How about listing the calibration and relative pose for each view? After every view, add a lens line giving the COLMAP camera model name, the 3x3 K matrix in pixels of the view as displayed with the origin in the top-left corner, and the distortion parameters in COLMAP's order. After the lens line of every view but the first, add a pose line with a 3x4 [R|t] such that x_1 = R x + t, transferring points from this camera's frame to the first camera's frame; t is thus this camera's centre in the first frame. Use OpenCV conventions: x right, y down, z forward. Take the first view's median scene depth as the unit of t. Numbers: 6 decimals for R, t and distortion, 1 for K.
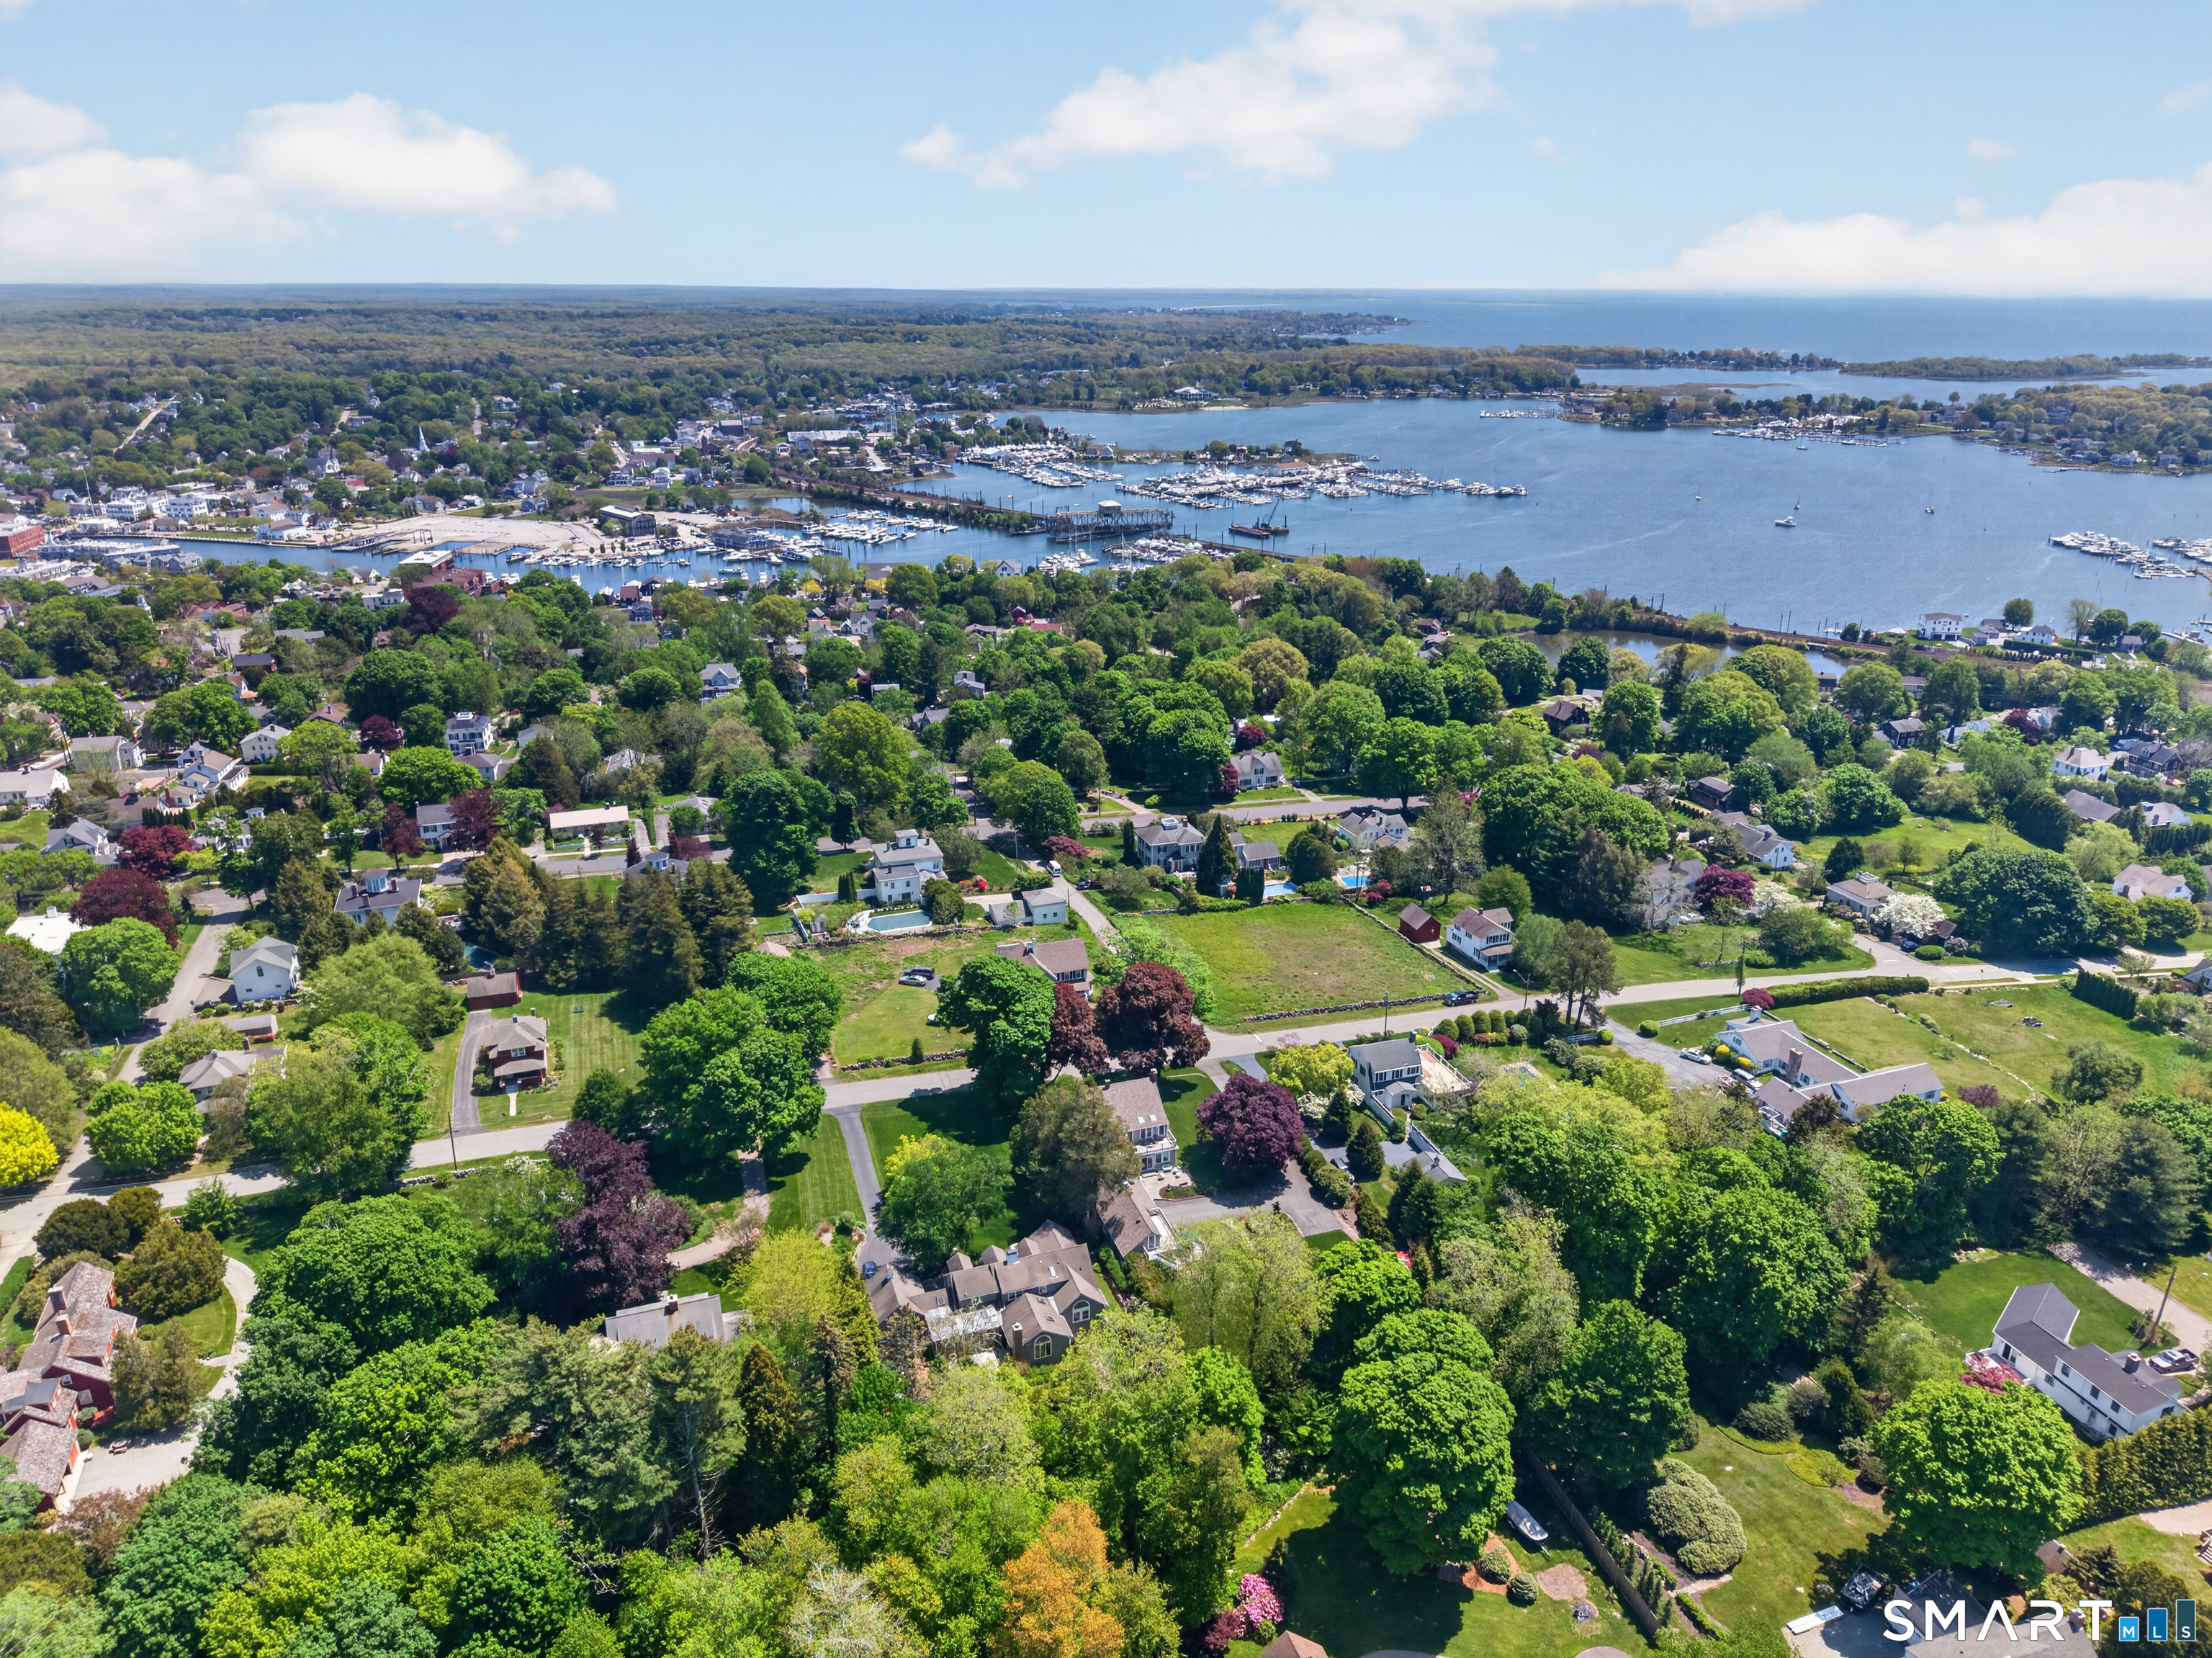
lens RADIAL K [[1499.0, 0, 1106.0], [0, 1499.0, 829.0], [0, 0, 1]] dist [0.054171, -0.059454]
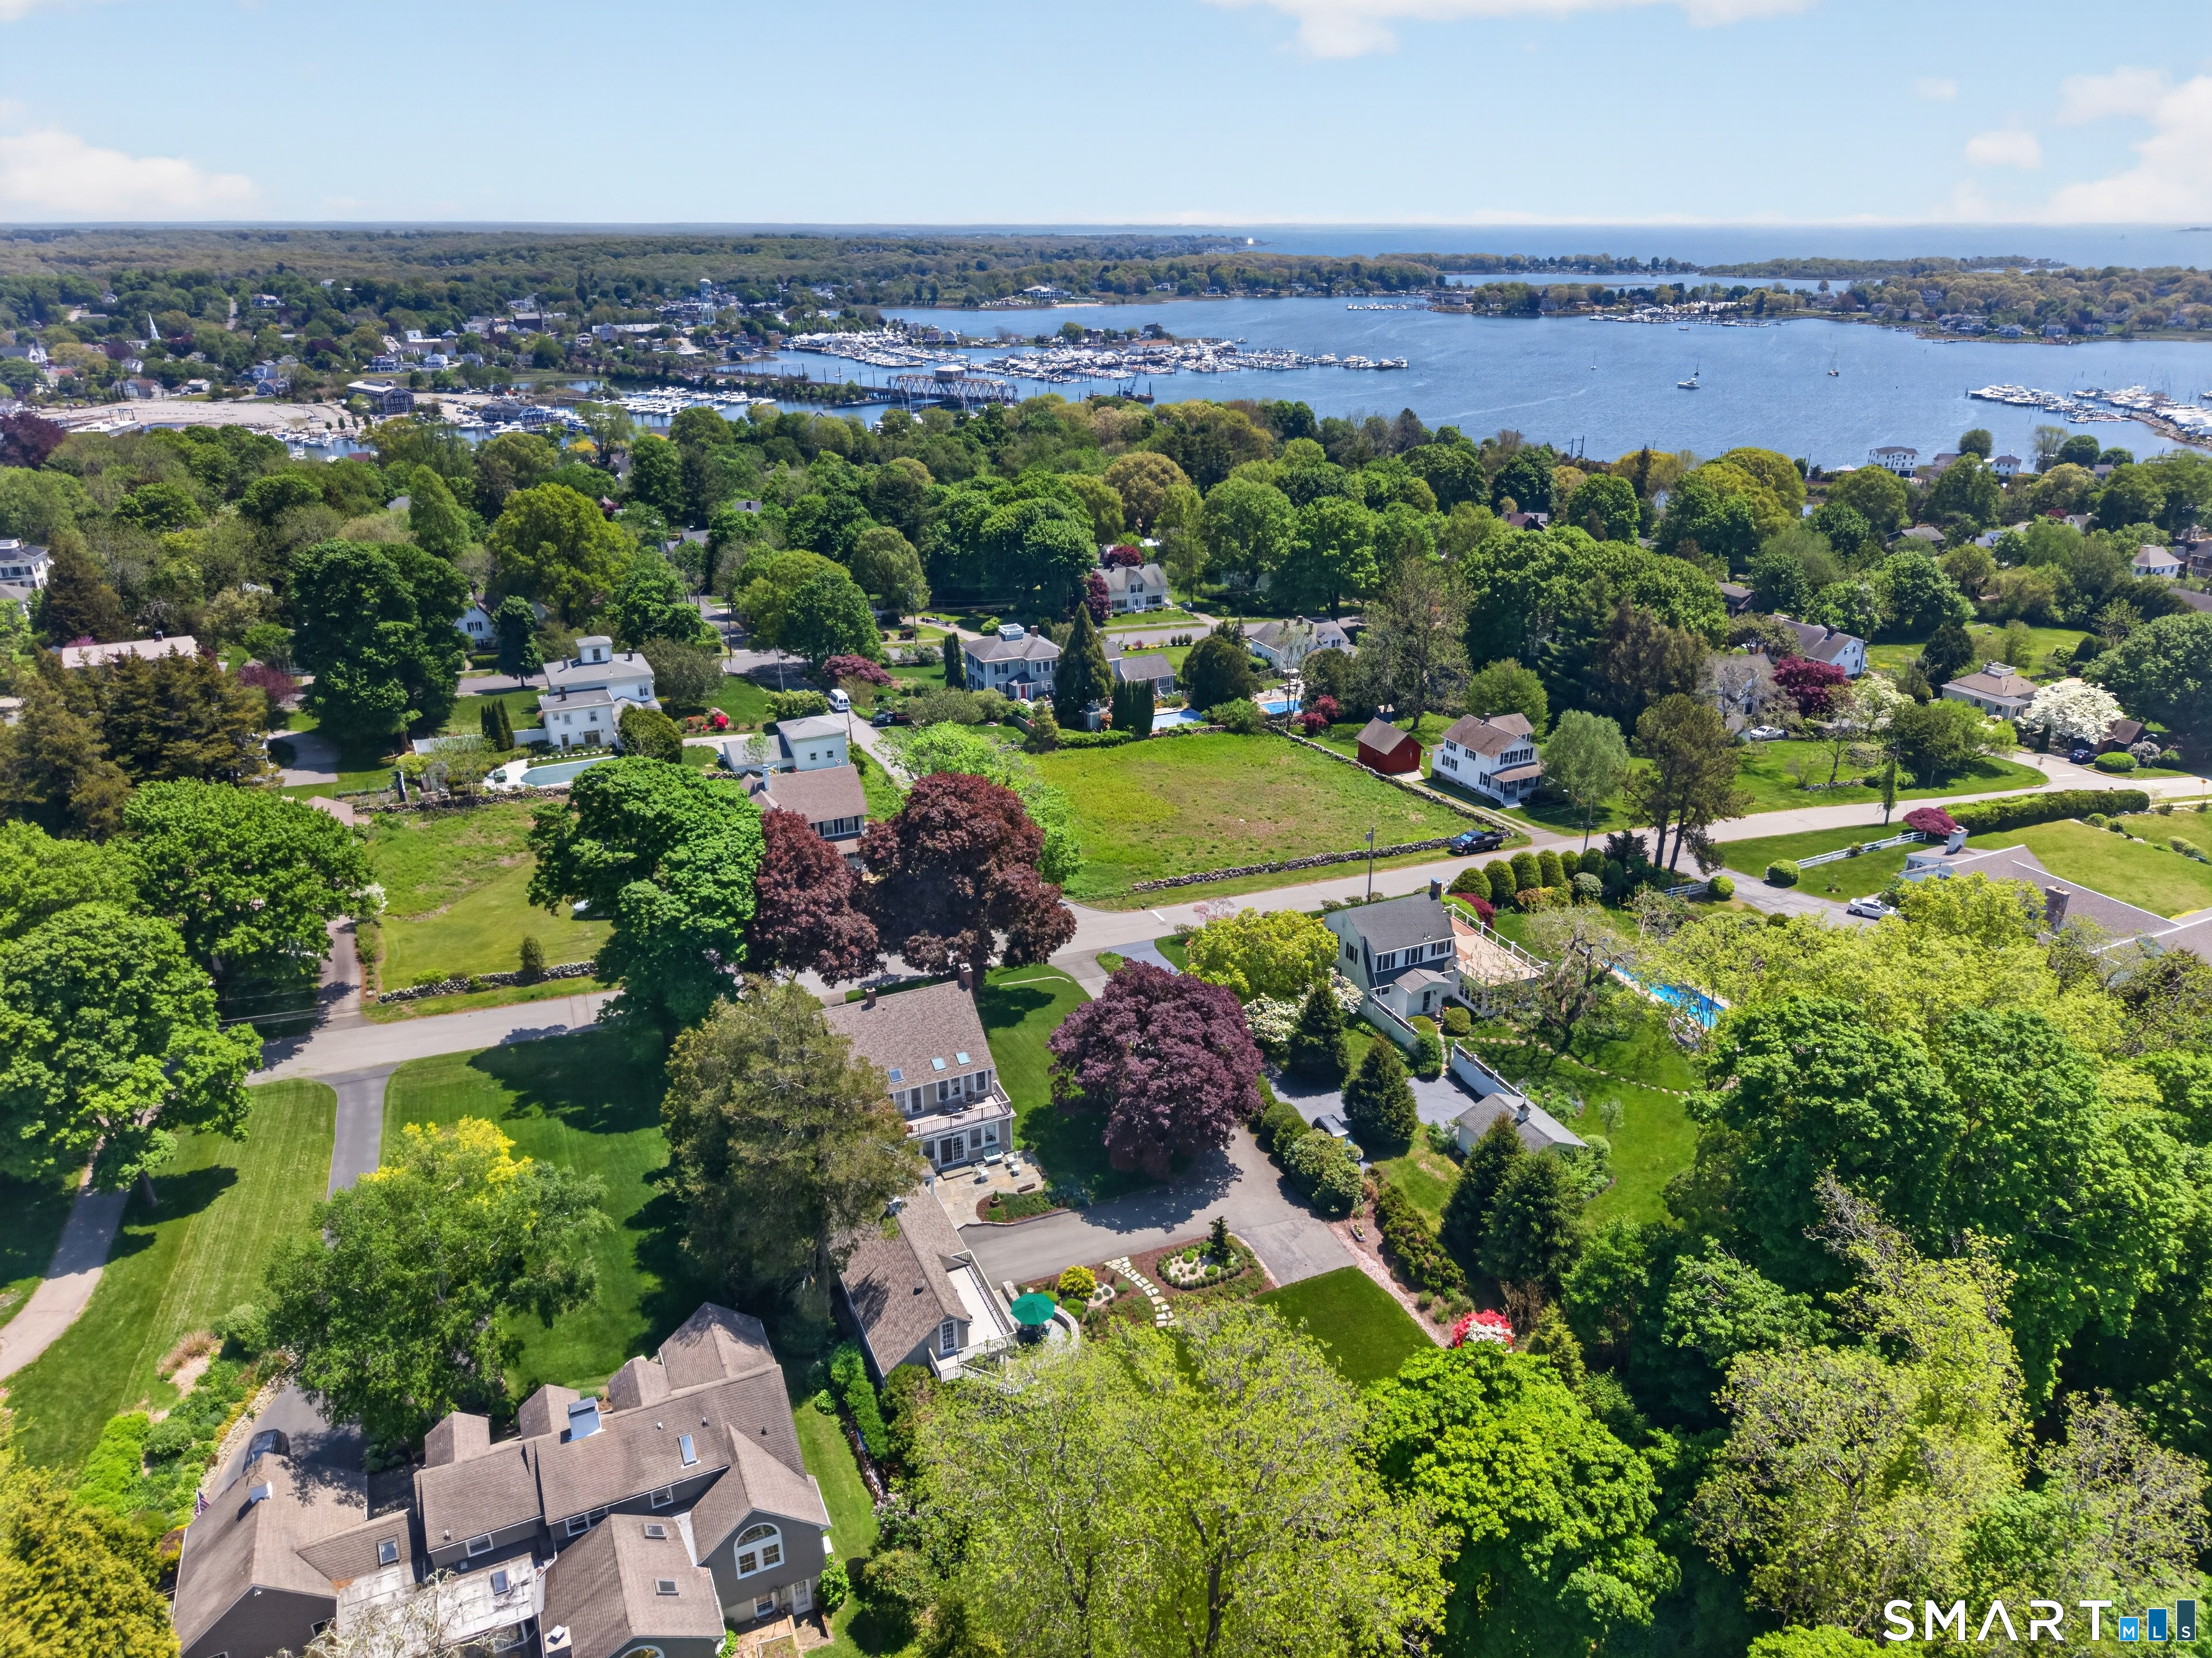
lens RADIAL K [[1499.0, 0, 1106.0], [0, 1499.0, 829.0], [0, 0, 1]] dist [0.054171, -0.059454]
pose [[0.995684, -0.039260, 0.084092, 0.027129], [0.036306, 0.998678, 0.036381, 0.067734], [-0.085409, -0.033171, 0.995794, 0.339226]]
